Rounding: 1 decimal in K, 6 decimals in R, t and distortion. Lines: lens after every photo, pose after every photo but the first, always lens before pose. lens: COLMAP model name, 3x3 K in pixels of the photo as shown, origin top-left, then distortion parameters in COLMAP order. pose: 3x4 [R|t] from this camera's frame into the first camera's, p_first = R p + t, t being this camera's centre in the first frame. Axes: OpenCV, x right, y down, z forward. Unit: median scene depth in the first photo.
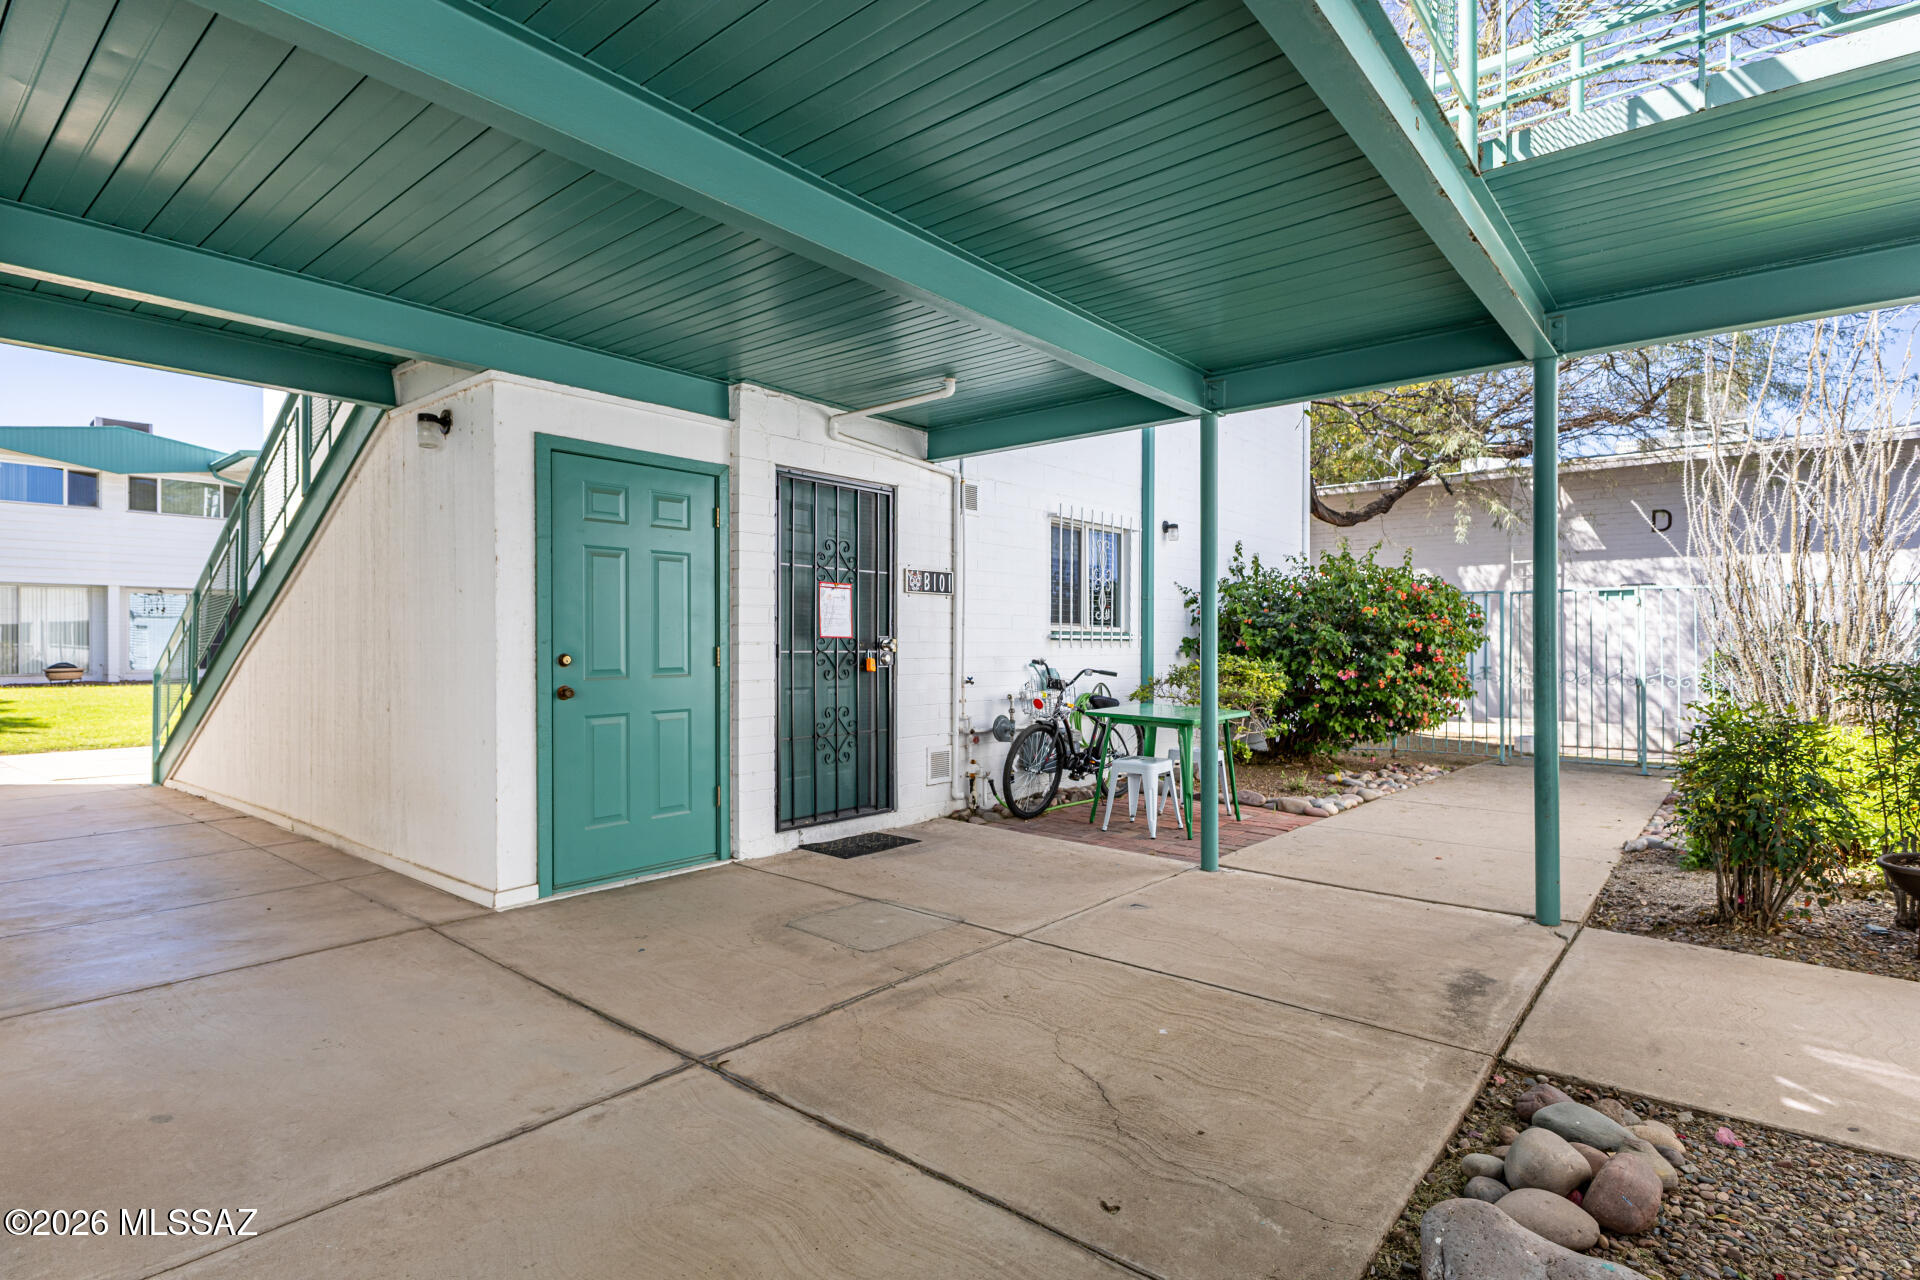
lens RADIAL K [[955.1, 0, 957.7], [0, 955.1, 646.0], [0, 0, 1]] dist [0.001617, 0.000031]
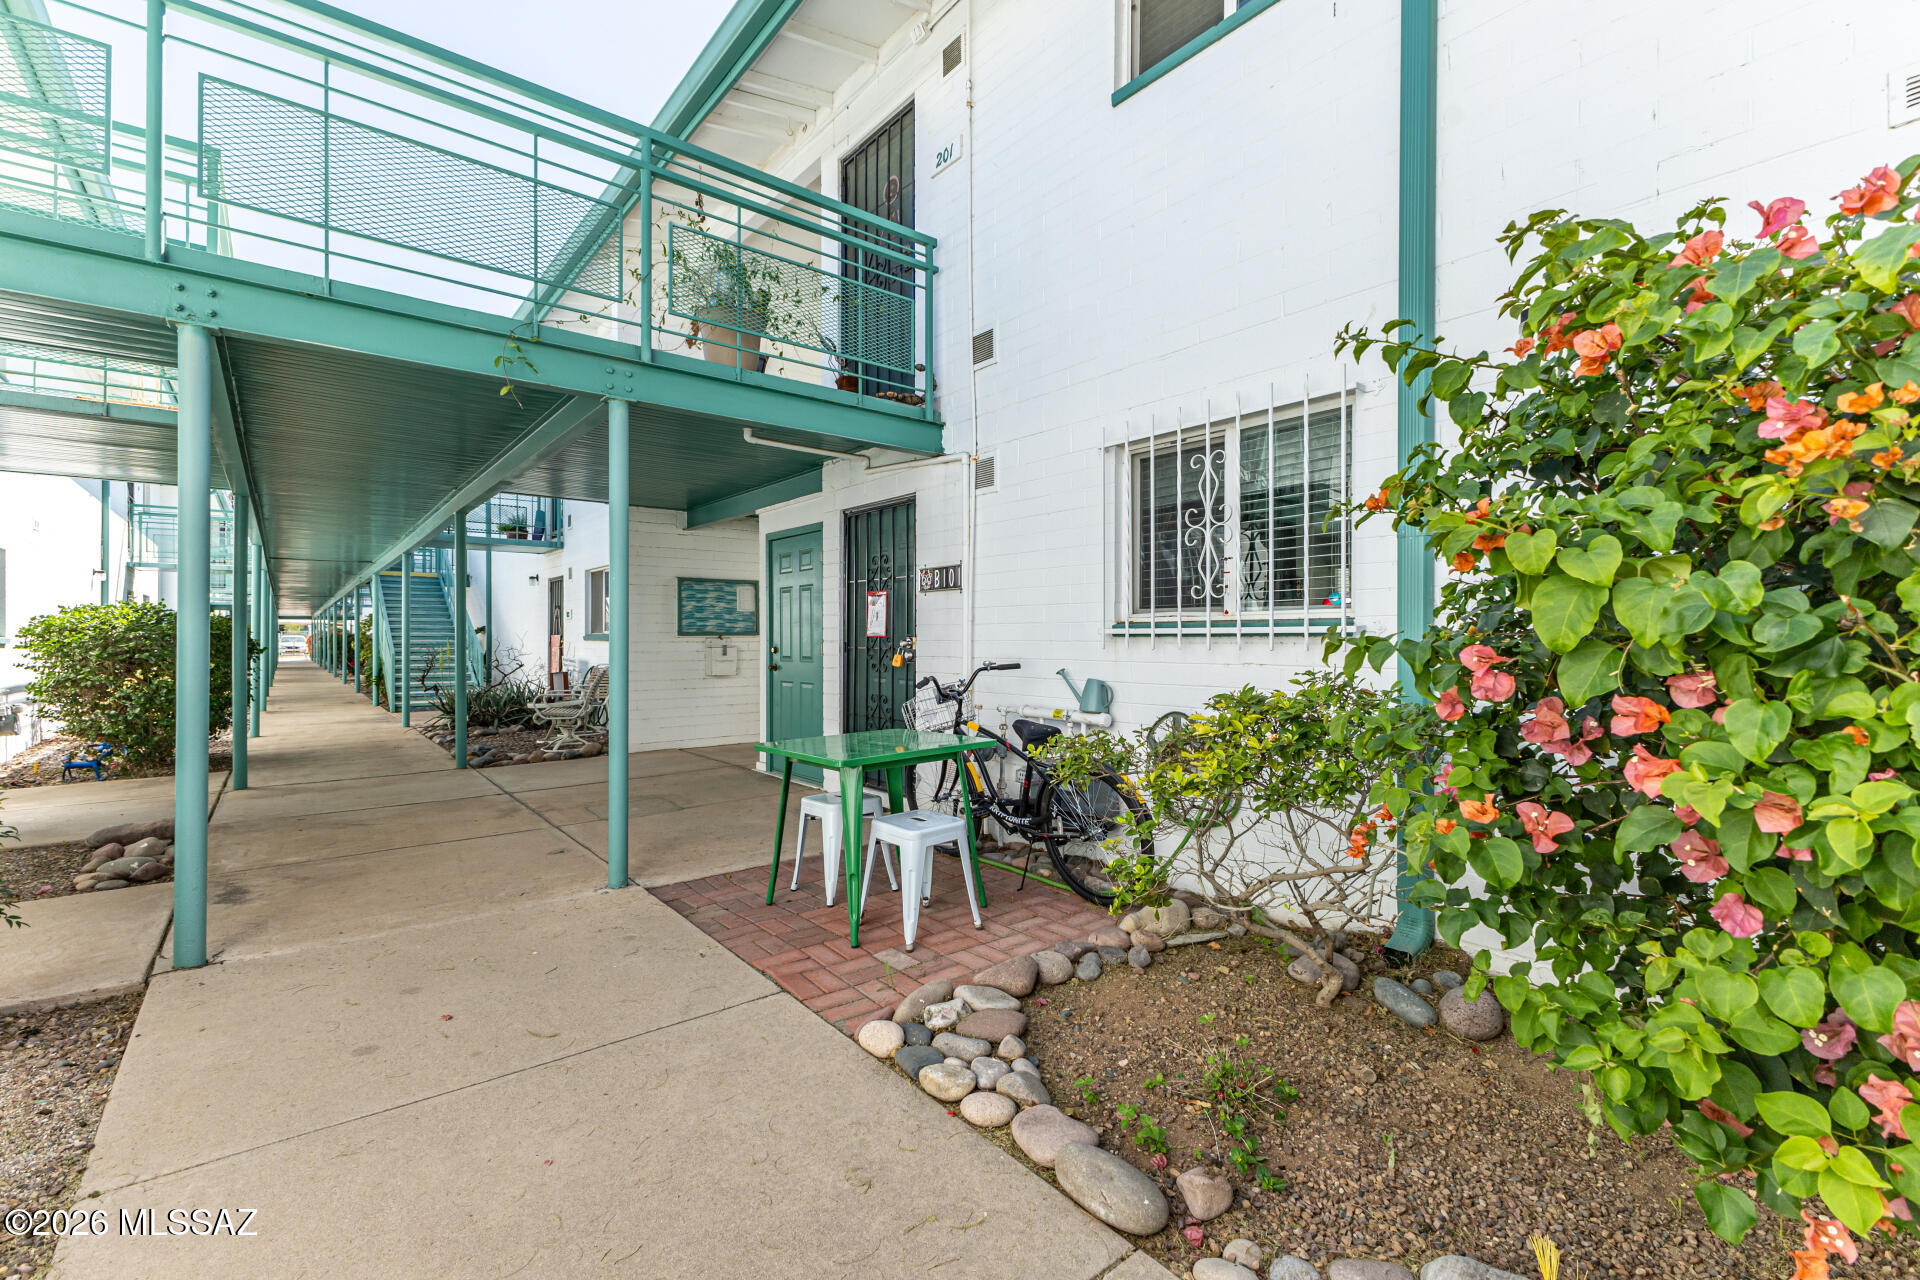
lens RADIAL K [[835.0, 0, 958.5], [0, 835.0, 636.0], [0, 0, 1]] dist [0.010831, -0.001315]
pose [[-0.202404, -0.004575, -0.979291, 0.820797], [0.000150, 0.999989, -0.004702, -0.005149], [0.979302, -0.001098, -0.202401, 1.229068]]
